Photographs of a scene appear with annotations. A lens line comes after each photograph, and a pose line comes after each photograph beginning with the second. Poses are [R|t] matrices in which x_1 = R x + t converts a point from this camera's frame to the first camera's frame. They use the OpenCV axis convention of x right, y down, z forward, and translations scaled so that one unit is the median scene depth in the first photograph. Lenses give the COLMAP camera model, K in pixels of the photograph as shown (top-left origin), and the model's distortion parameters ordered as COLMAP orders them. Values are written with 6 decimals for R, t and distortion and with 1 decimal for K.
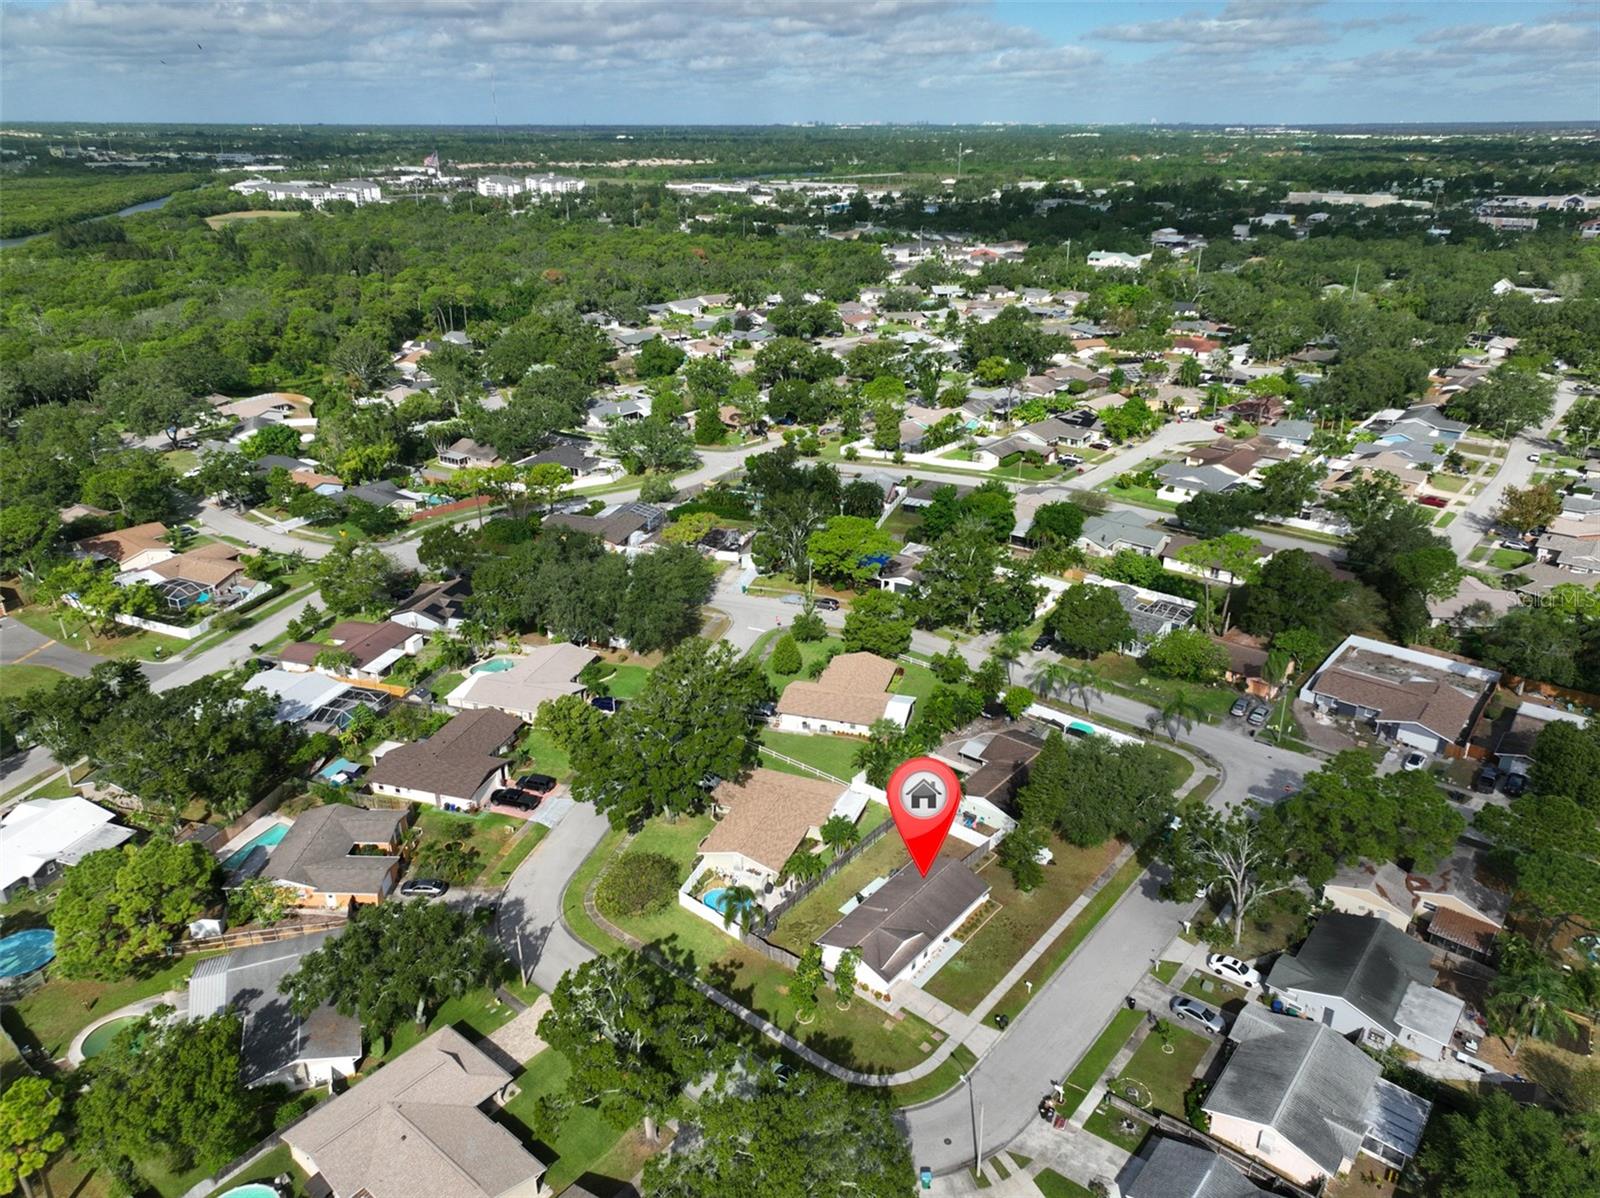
lens RADIAL K [[1109.2, 0, 804.1], [0, 1109.2, 607.2], [0, 0, 1]] dist [0.002587, 0.013479]
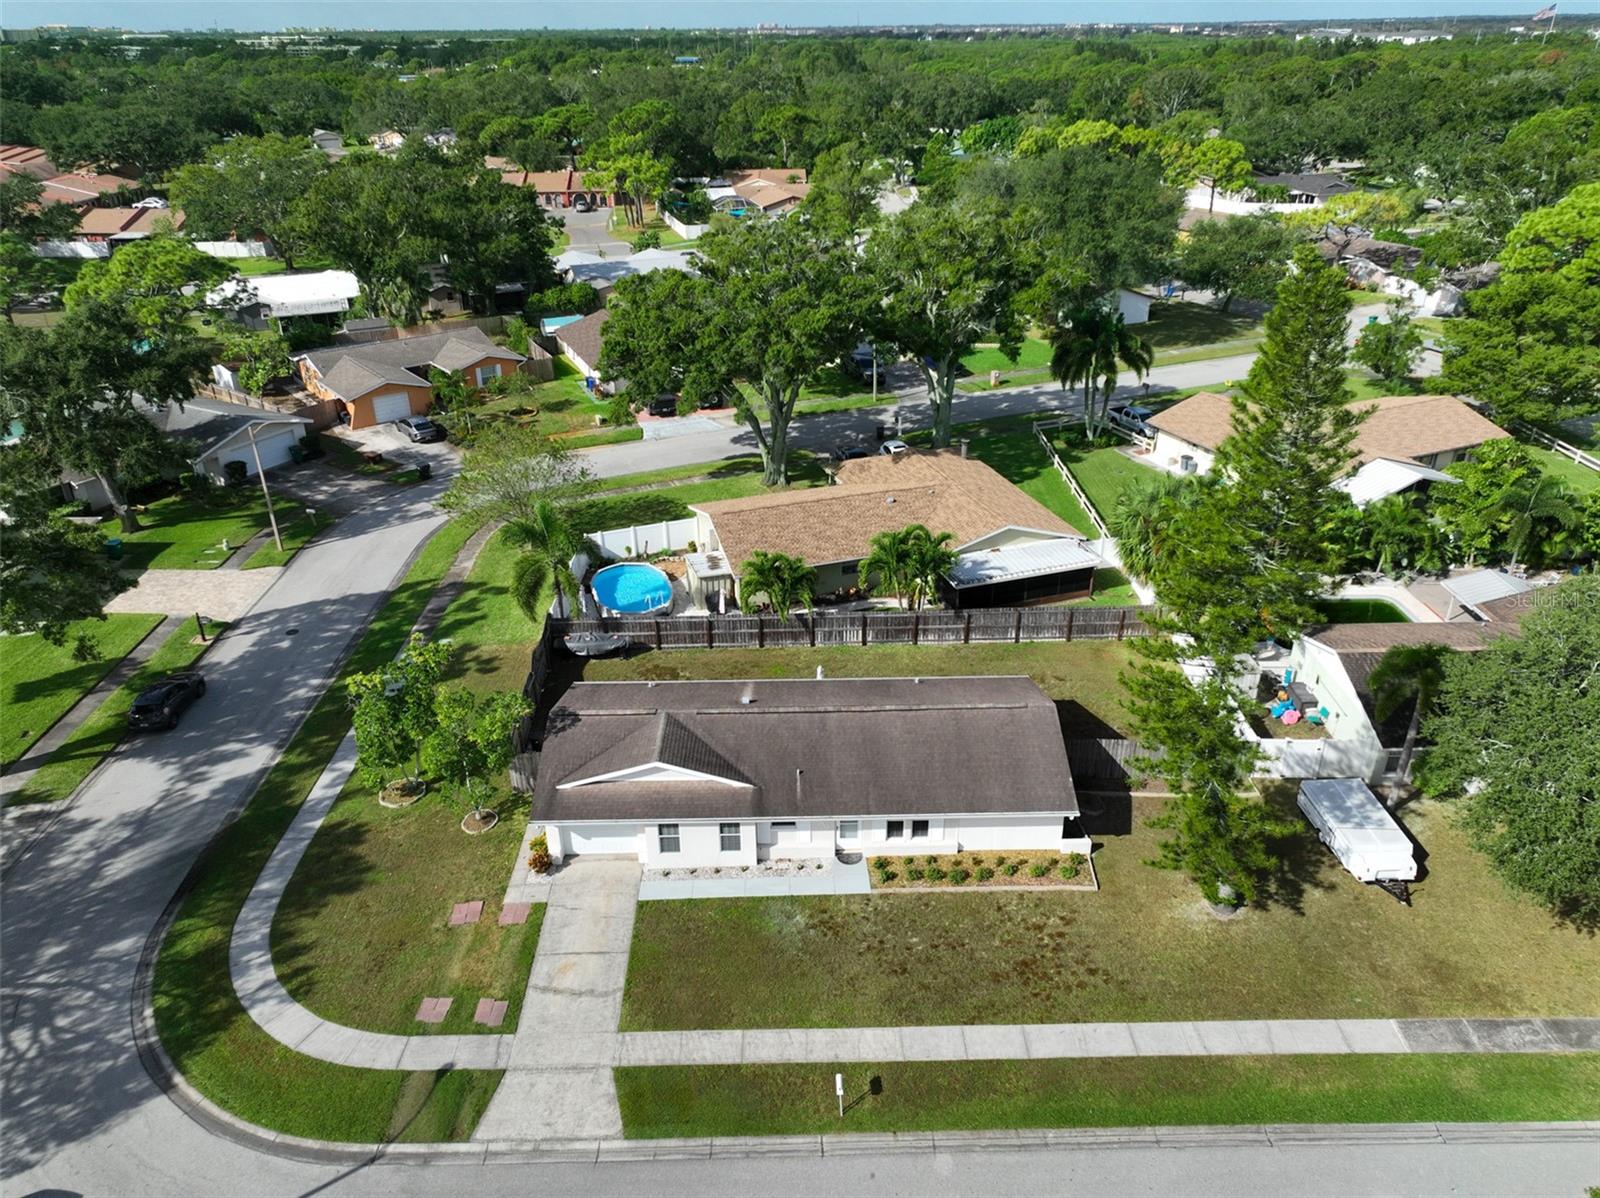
lens RADIAL K [[1109.2, 0, 804.1], [0, 1109.2, 607.2], [0, 0, 1]] dist [0.002587, 0.013479]
pose [[0.648020, 0.347444, -0.677756, 0.323828], [-0.297397, 0.934670, 0.194799, 0.161577], [0.701160, 0.075329, 0.709014, 0.731313]]
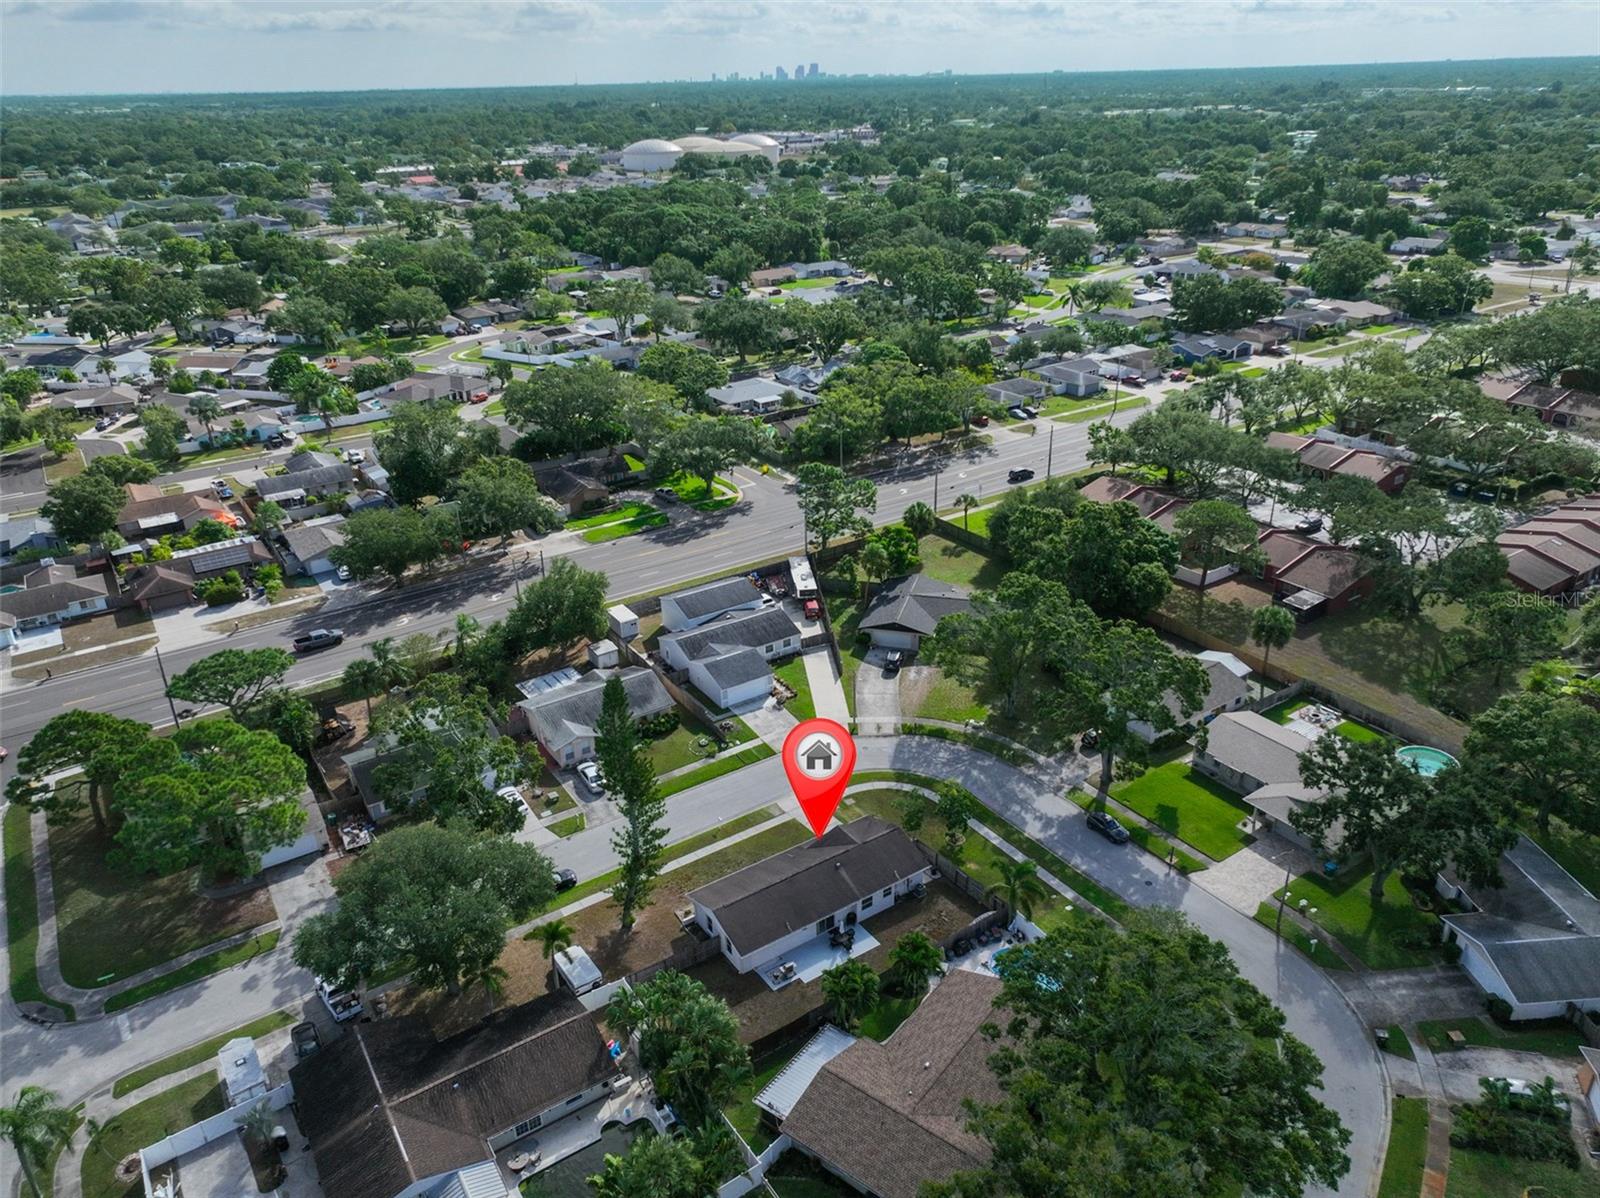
lens RADIAL K [[1109.2, 0, 804.1], [0, 1109.2, 607.2], [0, 0, 1]] dist [0.002587, 0.013479]
pose [[-0.957779, -0.099822, 0.269620, -0.104081], [0.136392, 0.667791, 0.731746, -0.452776], [-0.253094, 0.737625, -0.625982, 1.356440]]
